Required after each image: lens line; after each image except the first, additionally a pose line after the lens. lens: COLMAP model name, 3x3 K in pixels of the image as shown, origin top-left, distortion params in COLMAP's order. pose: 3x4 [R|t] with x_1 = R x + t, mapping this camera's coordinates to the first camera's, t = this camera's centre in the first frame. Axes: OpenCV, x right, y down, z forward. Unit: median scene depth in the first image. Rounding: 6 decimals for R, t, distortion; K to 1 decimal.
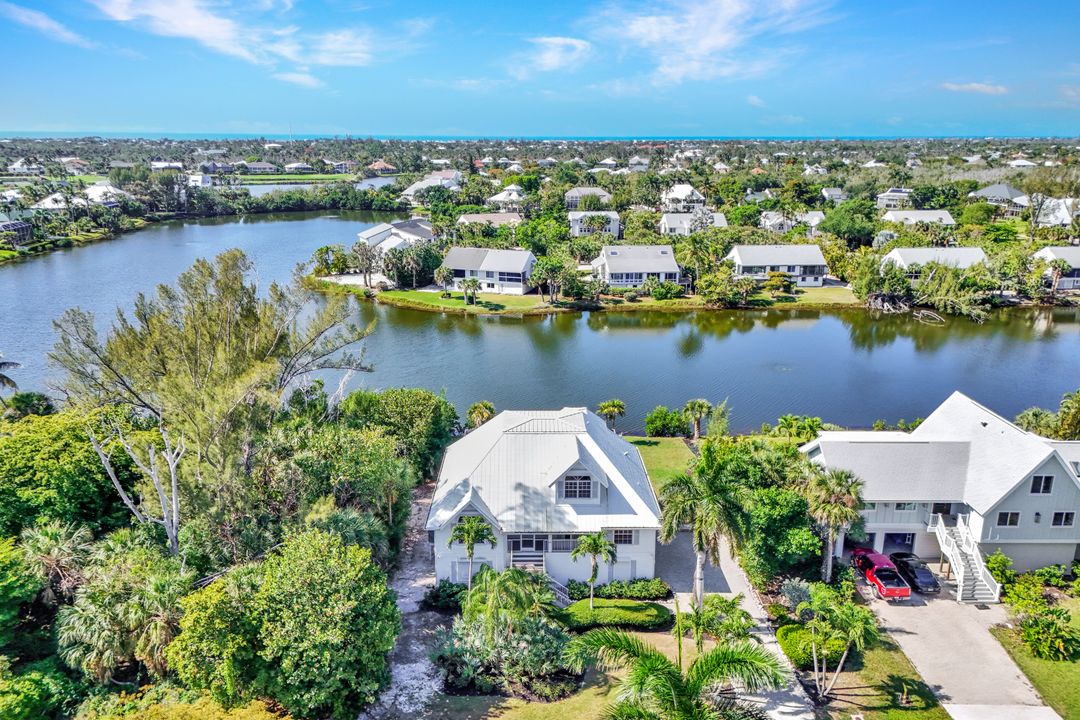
lens RADIAL K [[797.8, 0, 540.0], [0, 797.8, 360.0], [0, 0, 1]] dist [0.091849, -0.085587]
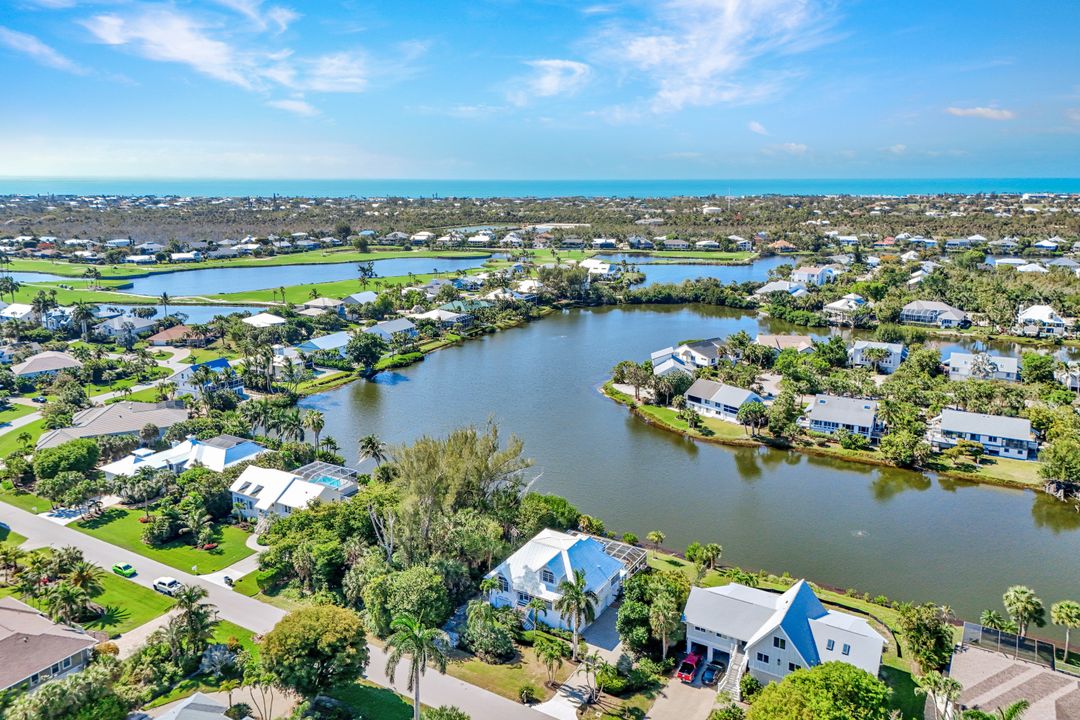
lens RADIAL K [[797.8, 0, 540.0], [0, 797.8, 360.0], [0, 0, 1]] dist [0.091849, -0.085587]
pose [[0.848663, 0.118571, -0.515473, 0.378192], [-0.140118, 0.990131, -0.002933, -0.141807], [0.510038, 0.074716, 0.856901, -0.304074]]
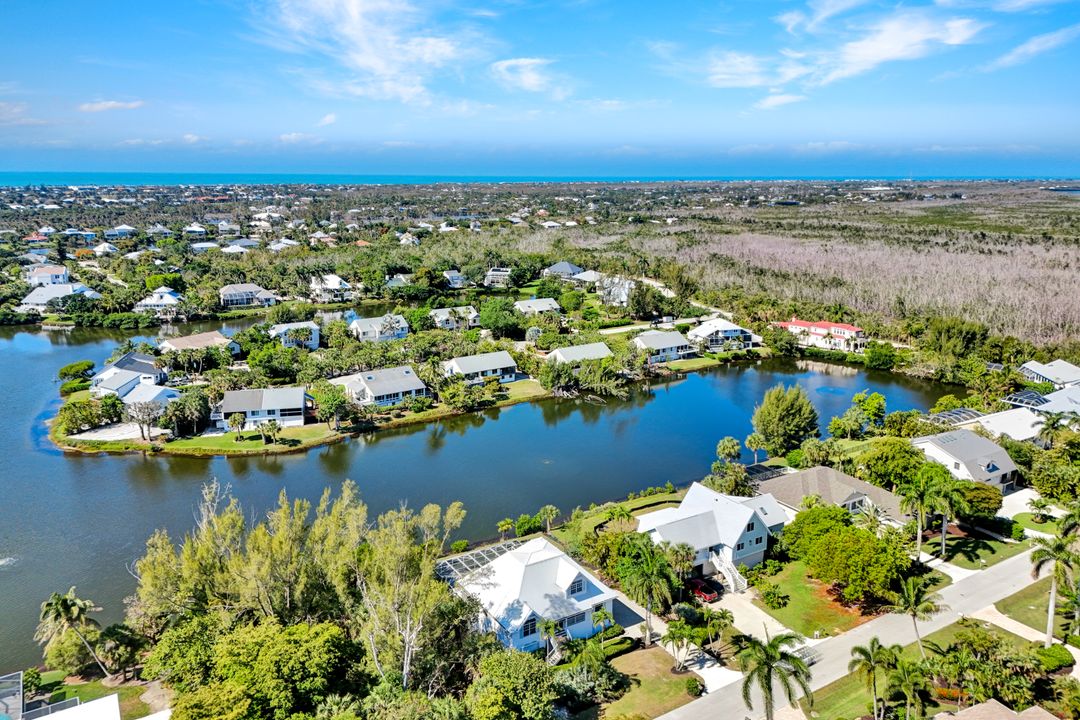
lens RADIAL K [[796.5, 0, 540.0], [0, 796.5, 360.0], [0, 0, 1]] dist [0.066421, -0.004429]
pose [[0.852888, -0.123375, 0.507308, -0.327540], [0.140762, 0.990035, 0.004123, -0.138602], [-0.502761, 0.067893, 0.861755, -0.212912]]
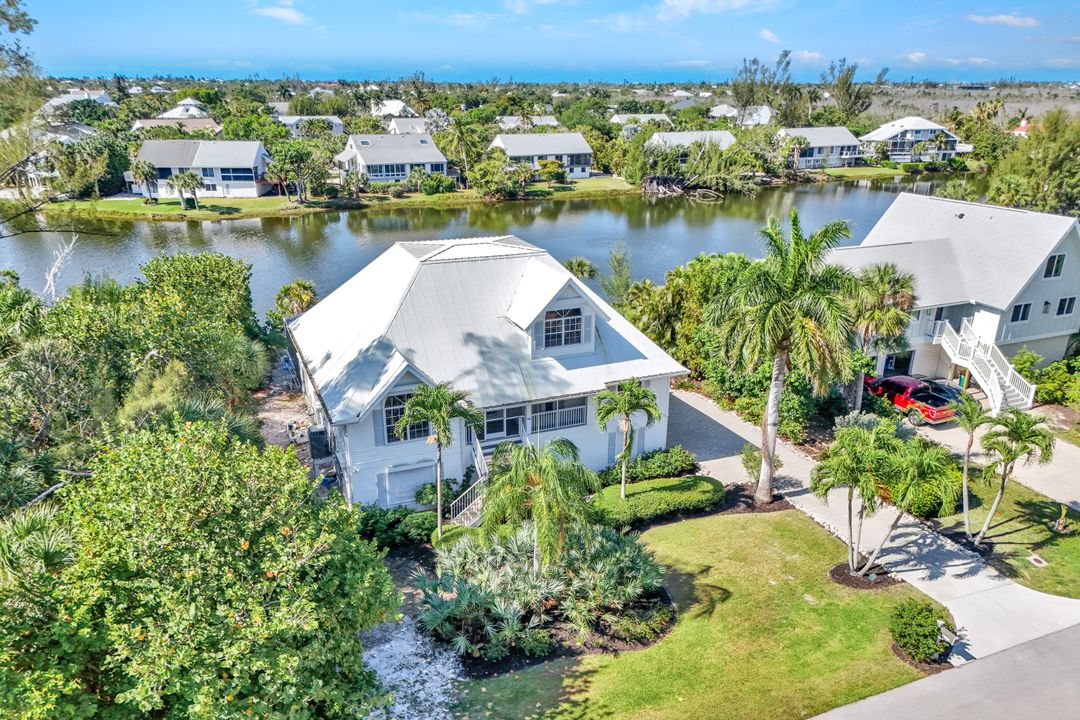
lens RADIAL K [[791.1, 0, 539.0], [0, 791.1, 409.9], [0, 0, 1]] dist [0.081132, -0.081067]
pose [[0.926248, -0.142601, 0.348897, -0.073485], [0.101575, 0.985860, 0.133279, 0.050327], [-0.362969, -0.088011, 0.927635, 0.151762]]
